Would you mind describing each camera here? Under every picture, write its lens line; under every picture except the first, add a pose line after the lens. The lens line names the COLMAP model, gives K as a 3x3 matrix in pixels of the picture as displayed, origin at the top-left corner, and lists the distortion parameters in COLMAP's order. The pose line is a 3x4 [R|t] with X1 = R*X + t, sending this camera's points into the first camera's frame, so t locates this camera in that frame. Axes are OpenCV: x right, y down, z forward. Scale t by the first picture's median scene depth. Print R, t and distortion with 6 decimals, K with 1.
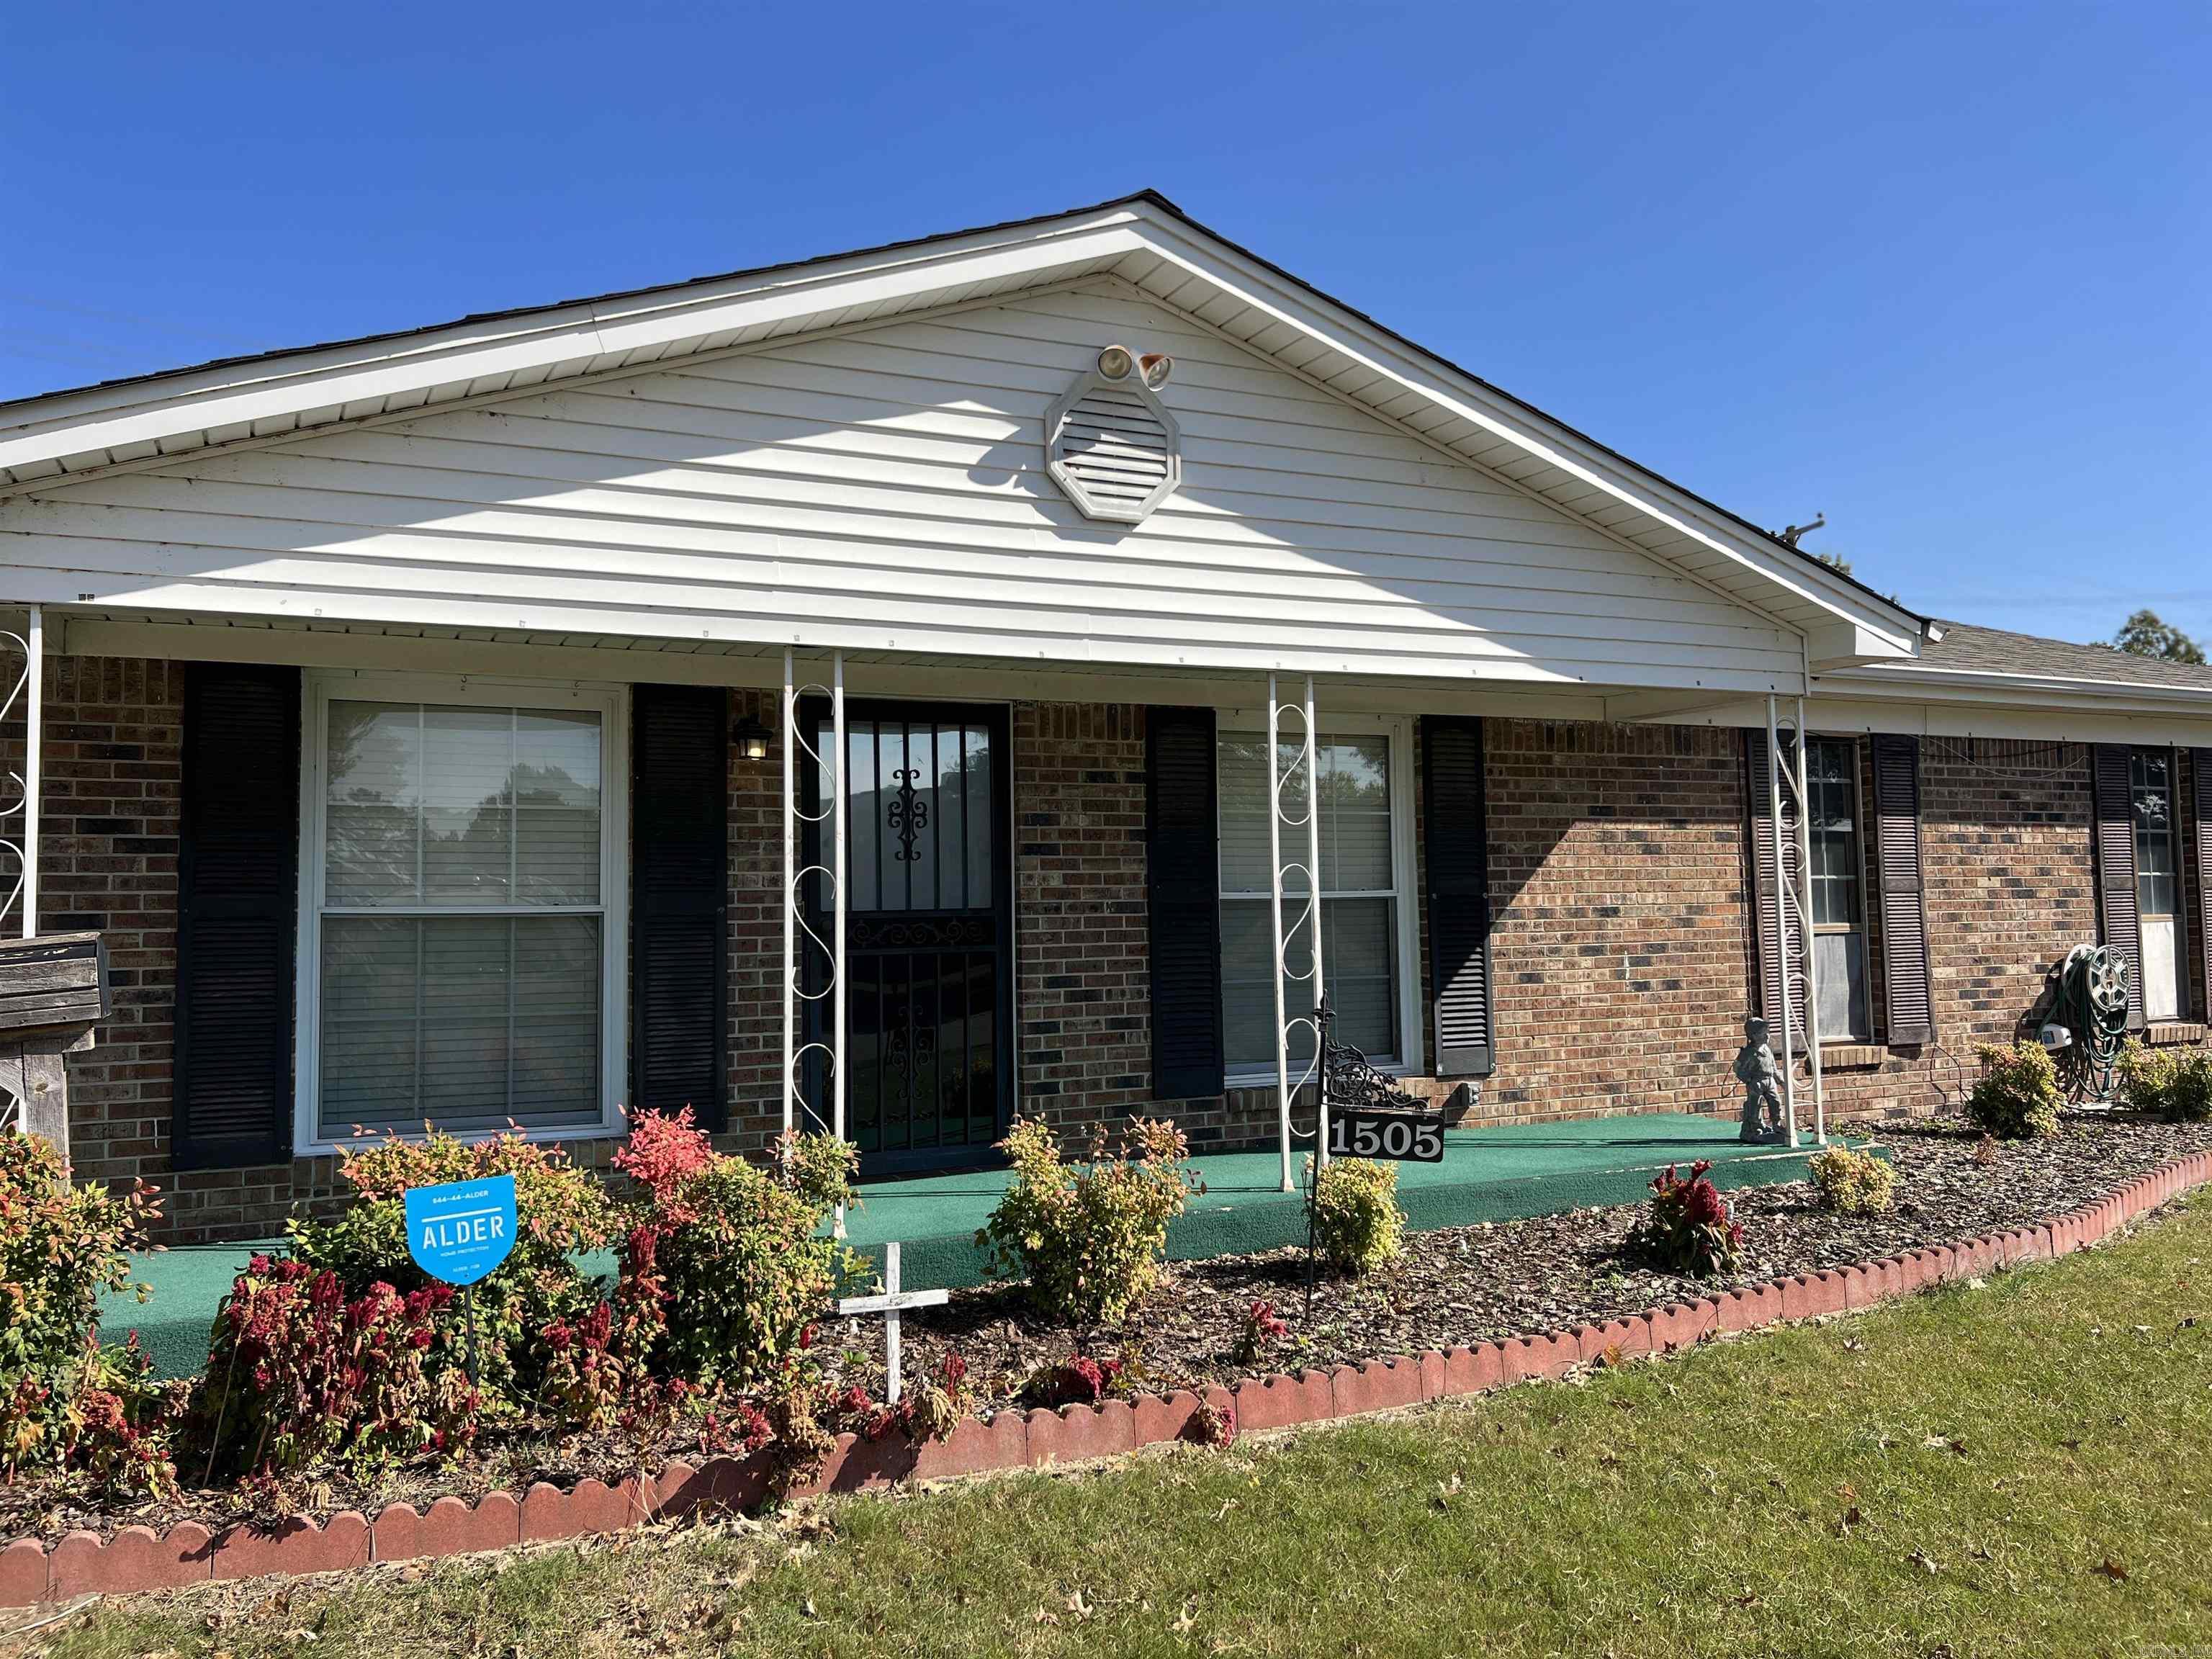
lens RADIAL K [[1691.0, 0, 1124.7], [0, 1691.0, 826.7], [0, 0, 1]] dist [0.091483, -0.152023]
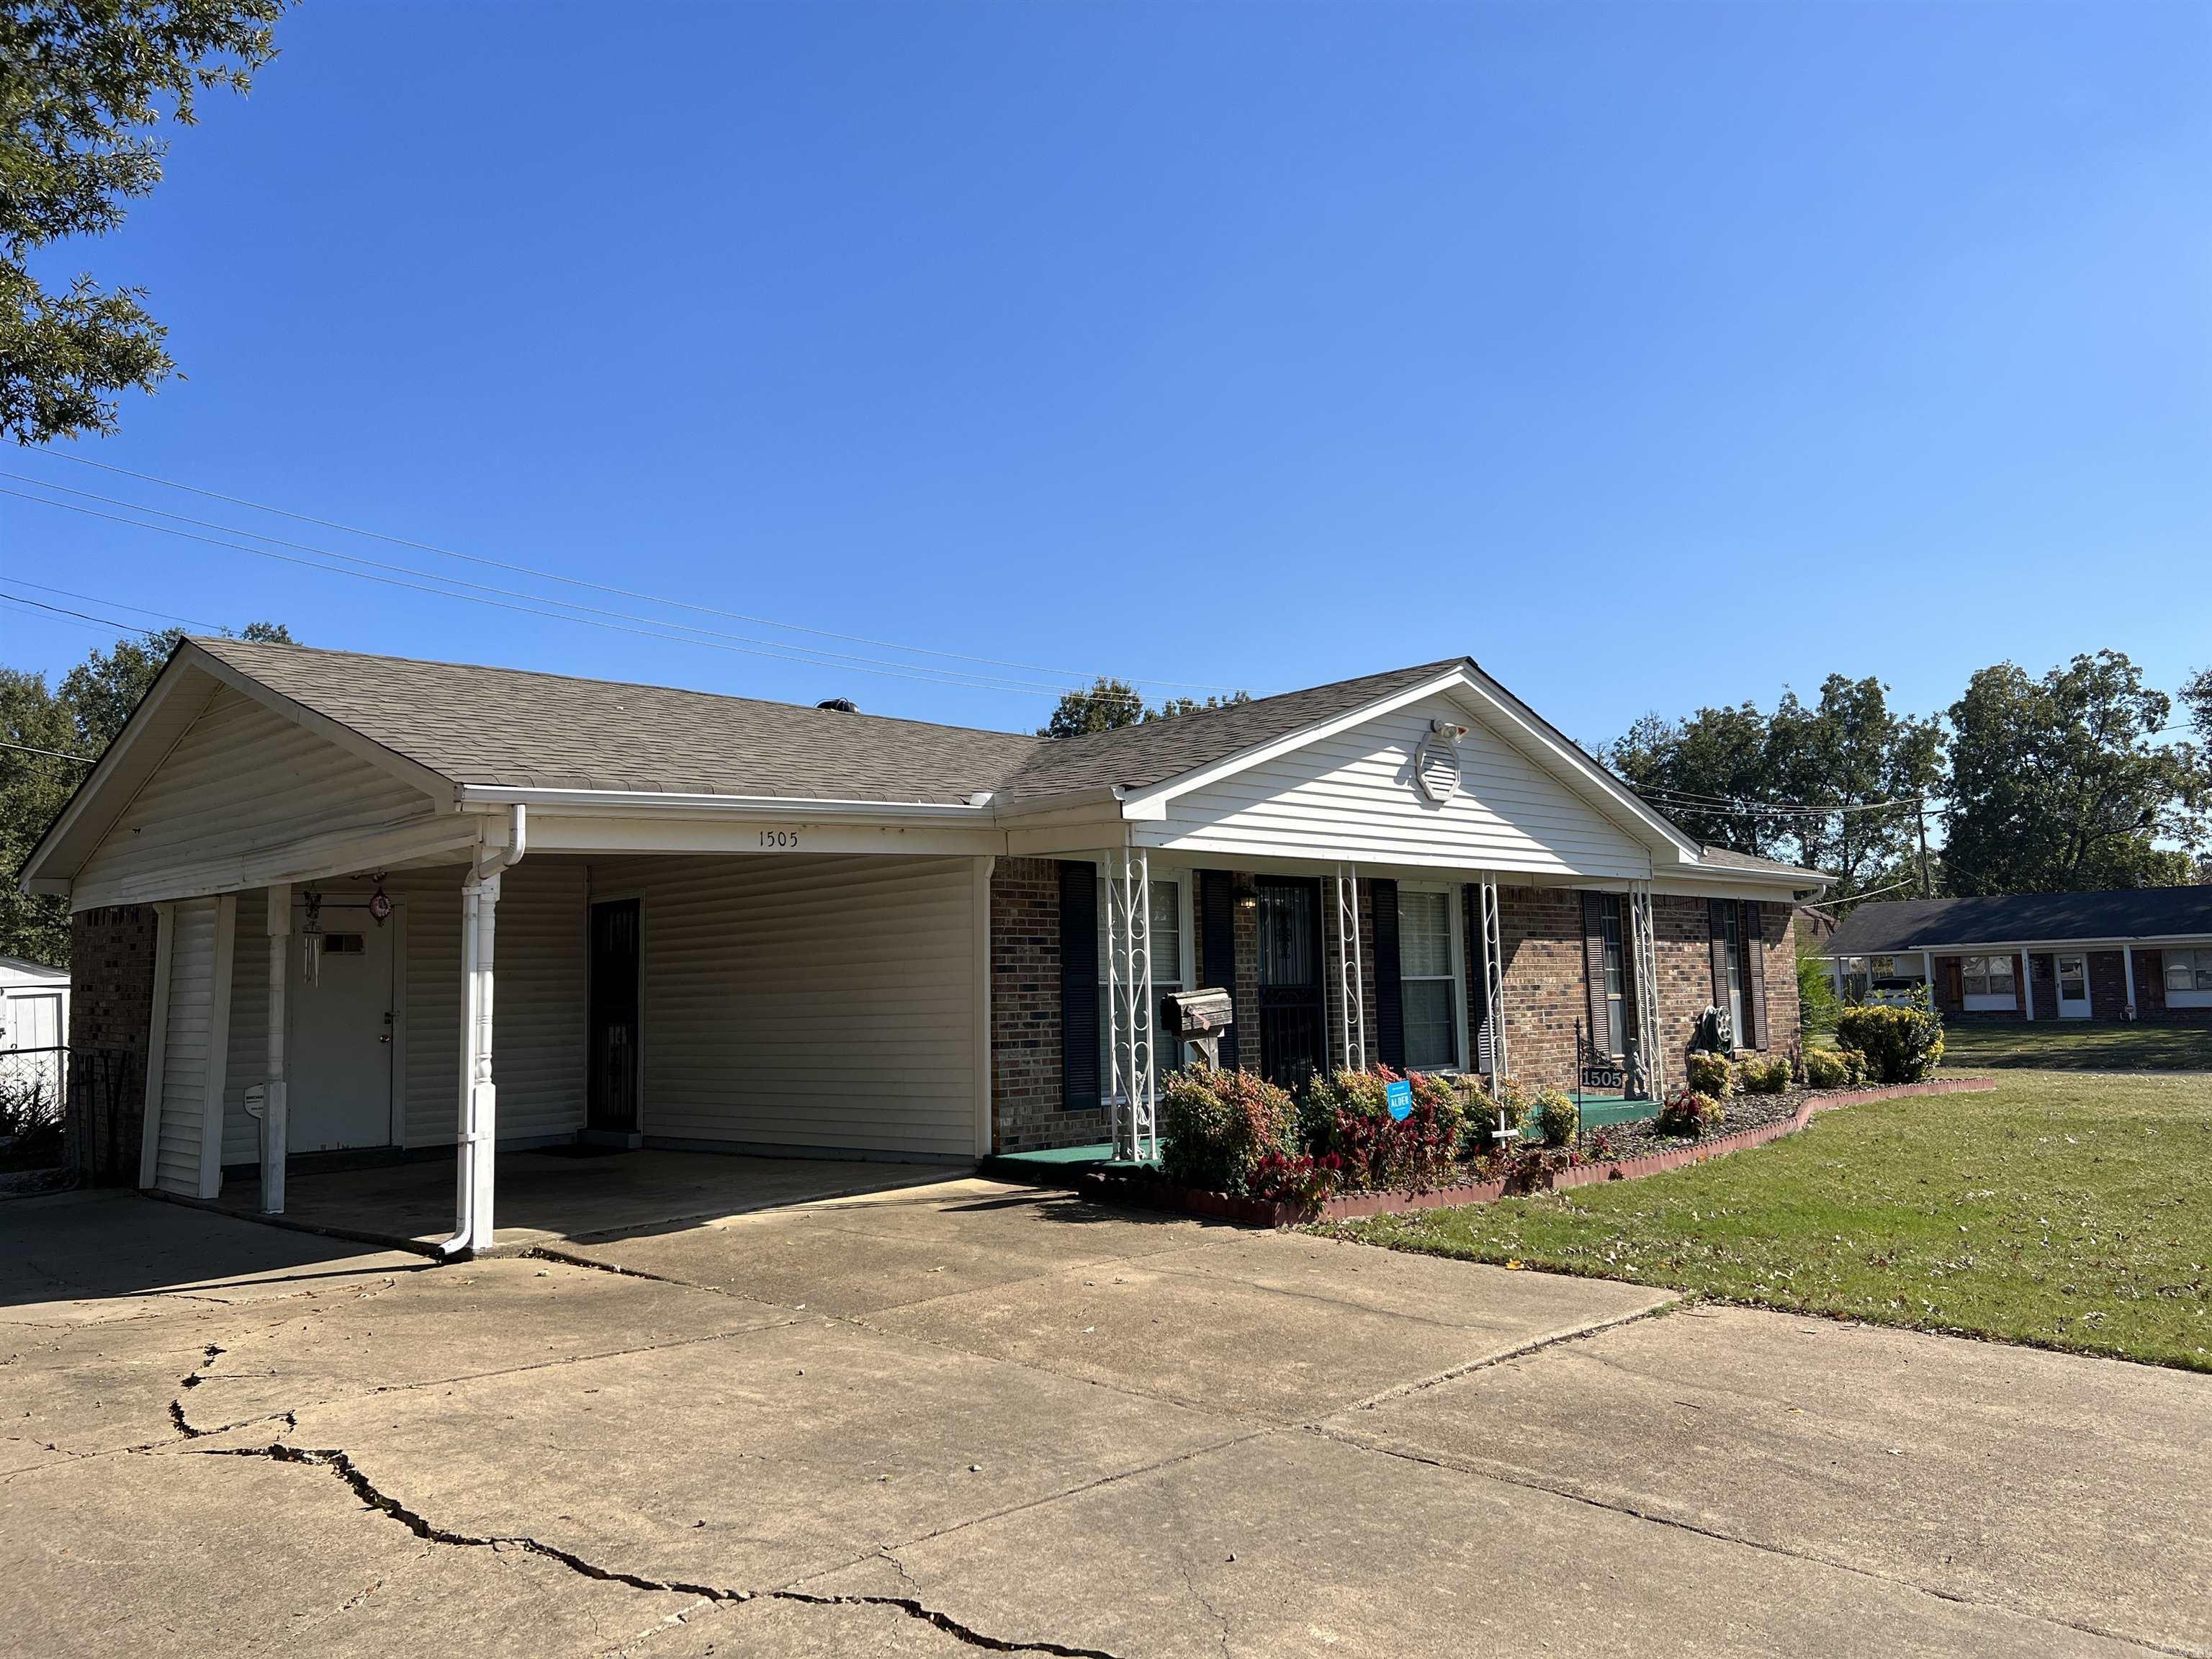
lens RADIAL K [[1663.5, 0, 1100.7], [0, 1663.5, 835.9], [0, 0, 1]] dist [0.056087, -0.064201]
pose [[0.946222, 0.027686, 0.322332, -0.798753], [-0.011094, 0.998522, -0.053198, -0.014236], [-0.323328, 0.046761, 0.945131, -0.623019]]
